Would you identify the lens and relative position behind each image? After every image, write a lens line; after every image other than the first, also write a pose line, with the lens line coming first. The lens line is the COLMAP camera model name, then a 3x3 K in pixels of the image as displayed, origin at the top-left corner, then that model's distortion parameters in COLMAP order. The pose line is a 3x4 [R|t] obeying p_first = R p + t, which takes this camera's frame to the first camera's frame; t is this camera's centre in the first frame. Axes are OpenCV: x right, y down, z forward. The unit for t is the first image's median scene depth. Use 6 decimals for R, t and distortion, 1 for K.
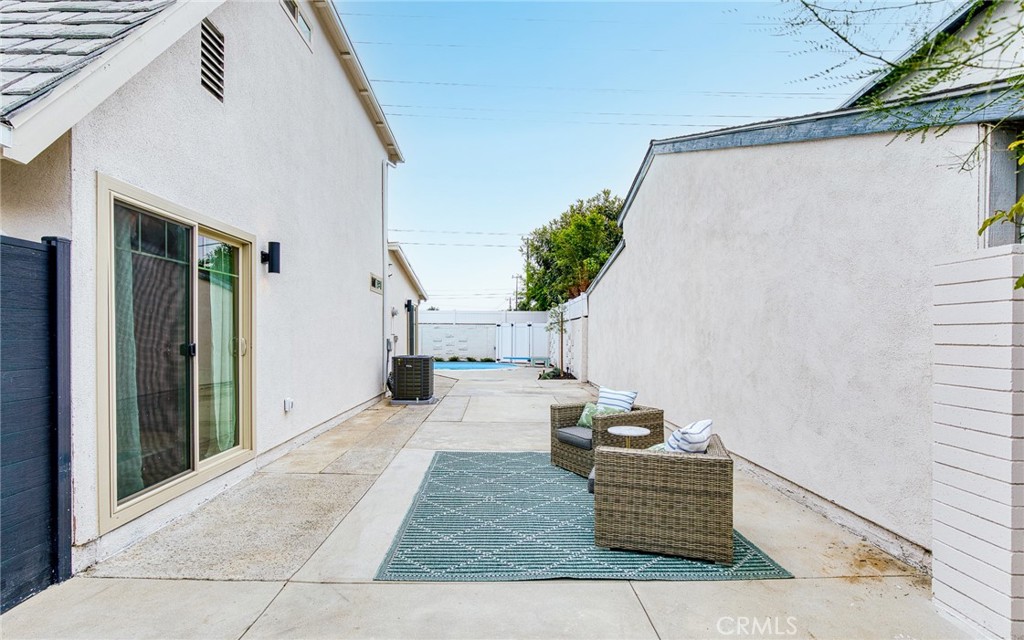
lens RADIAL K [[507.5, 0, 514.7], [0, 507.5, 336.2], [0, 0, 1]] dist [0.001619, 0.000324]
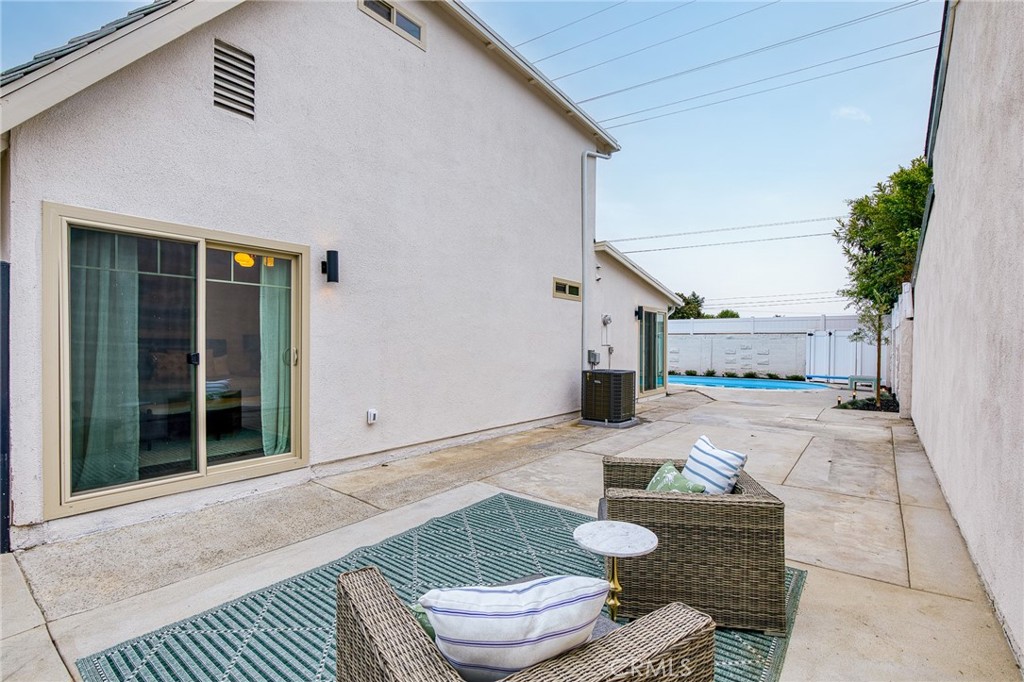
lens RADIAL K [[491.1, 0, 505.7], [0, 491.1, 348.2], [0, 0, 1]] dist [-0.005692, 0.000142]
pose [[0.765817, 0.007308, -0.643018, 0.377601], [-0.005756, 0.999973, 0.004510, -0.002363], [0.643033, 0.000248, 0.765838, 0.460947]]
